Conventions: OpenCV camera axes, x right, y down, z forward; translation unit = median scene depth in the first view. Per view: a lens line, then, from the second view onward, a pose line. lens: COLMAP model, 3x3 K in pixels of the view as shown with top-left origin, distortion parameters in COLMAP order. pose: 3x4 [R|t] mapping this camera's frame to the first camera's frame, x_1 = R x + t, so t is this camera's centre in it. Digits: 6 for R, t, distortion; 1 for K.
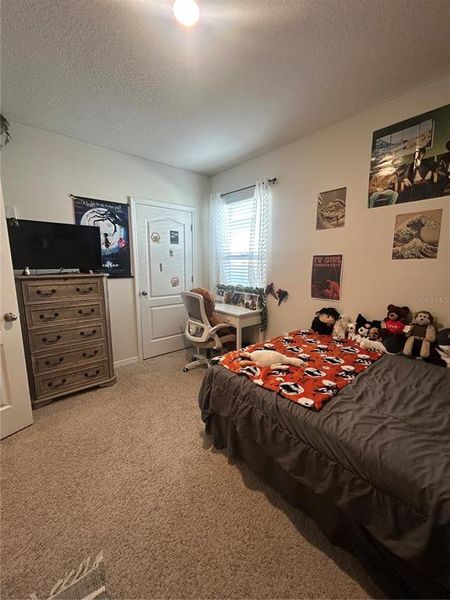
lens RADIAL K [[242.1, 0, 223.3], [0, 242.1, 299.6], [0, 0, 1]] dist [-0.002895, 0.001663]
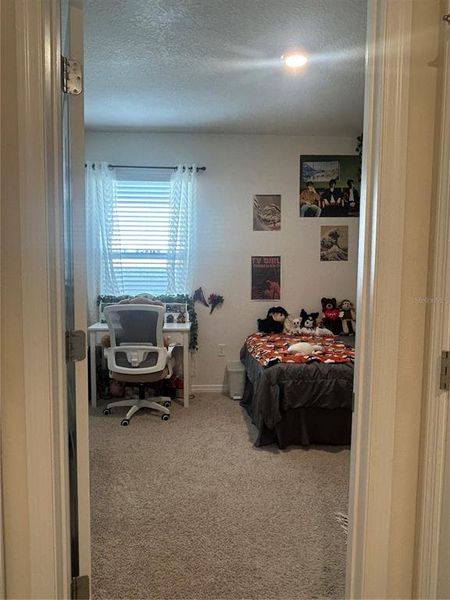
lens RADIAL K [[435.8, 0, 224.7], [0, 435.8, 299.6], [0, 0, 1]] dist [0.004083, -0.005264]
pose [[0.624423, -0.060451, 0.778744, -1.213236], [0.114289, 0.993341, -0.014532, 0.004264], [-0.772680, 0.098076, 0.627173, 0.007293]]
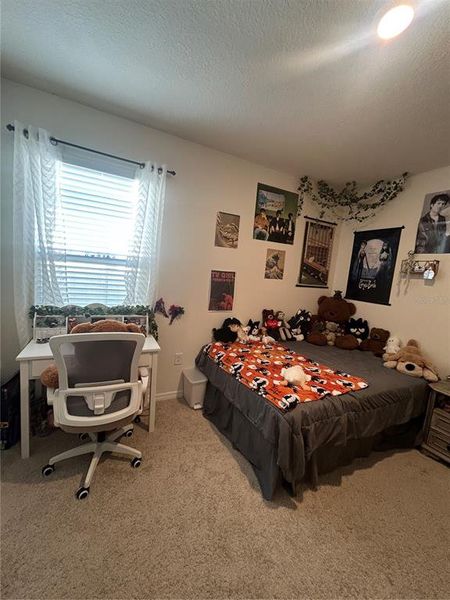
lens RADIAL K [[242.1, 0, 225.2], [0, 242.1, 300.1], [0, 0, 1]] dist [-0.002895, 0.001663]
pose [[0.238925, -0.095162, 0.966364, -0.702908], [0.062382, 0.994635, 0.082523, -0.155526], [-0.969032, 0.040567, 0.243580, 0.797602]]
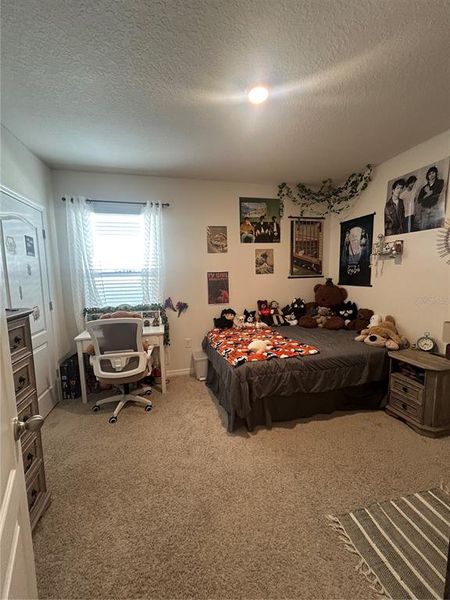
lens RADIAL K [[242.1, 0, 224.8], [0, 242.1, 300.0], [0, 0, 1]] dist [-0.002895, 0.001663]
pose [[0.447030, -0.109732, 0.887763, -0.865014], [0.160183, 0.986225, 0.041243, -0.083900], [-0.880060, 0.123767, 0.458449, 0.385334]]
